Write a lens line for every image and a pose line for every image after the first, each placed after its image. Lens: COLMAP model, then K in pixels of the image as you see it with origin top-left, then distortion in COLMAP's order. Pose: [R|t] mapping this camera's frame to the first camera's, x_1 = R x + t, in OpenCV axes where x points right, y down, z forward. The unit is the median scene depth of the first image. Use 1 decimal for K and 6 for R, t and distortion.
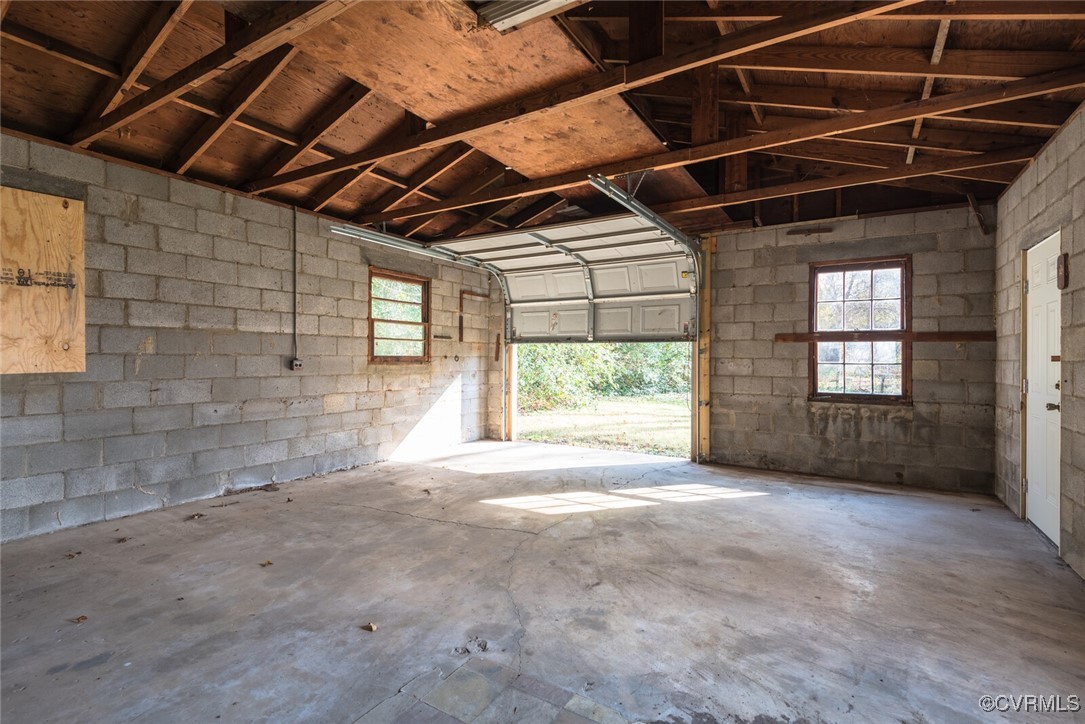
lens RADIAL K [[507.1, 0, 544.6], [0, 507.1, 358.7], [0, 0, 1]] dist [-0.002129, -0.001637]
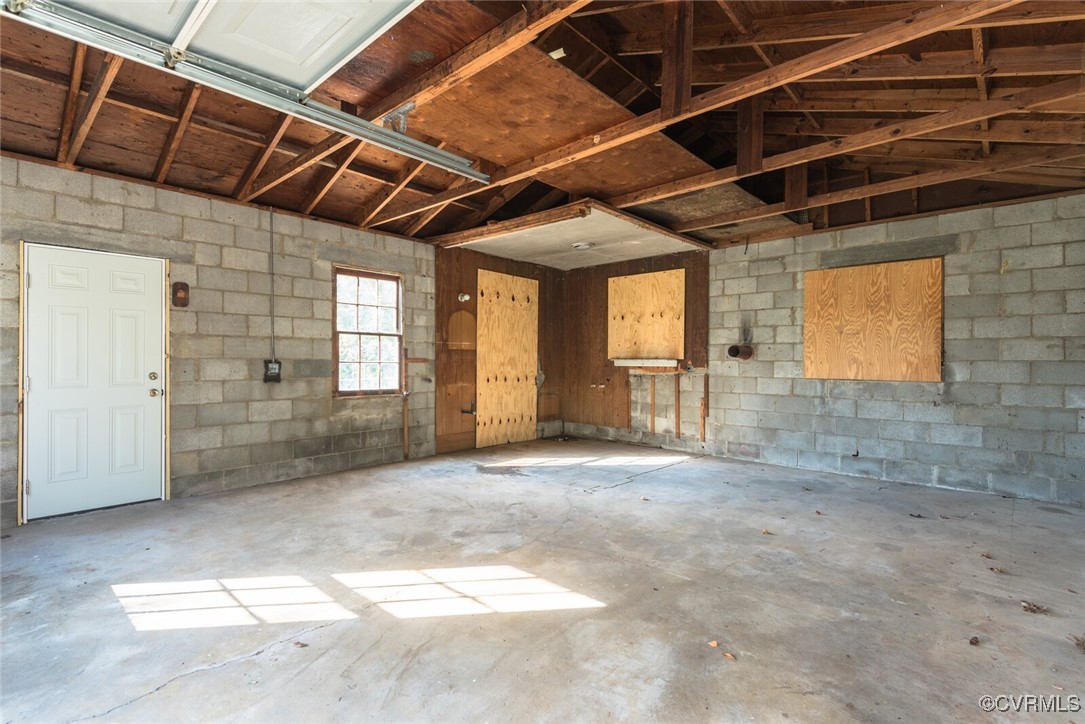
lens RADIAL K [[507.1, 0, 540.8], [0, 507.1, 360.8], [0, 0, 1]] dist [-0.002129, -0.001637]
pose [[-0.983431, -0.011145, 0.180939, -0.218353], [-0.009839, 0.999919, 0.008117, -0.007792], [-0.181015, 0.006203, -0.983461, 2.160015]]
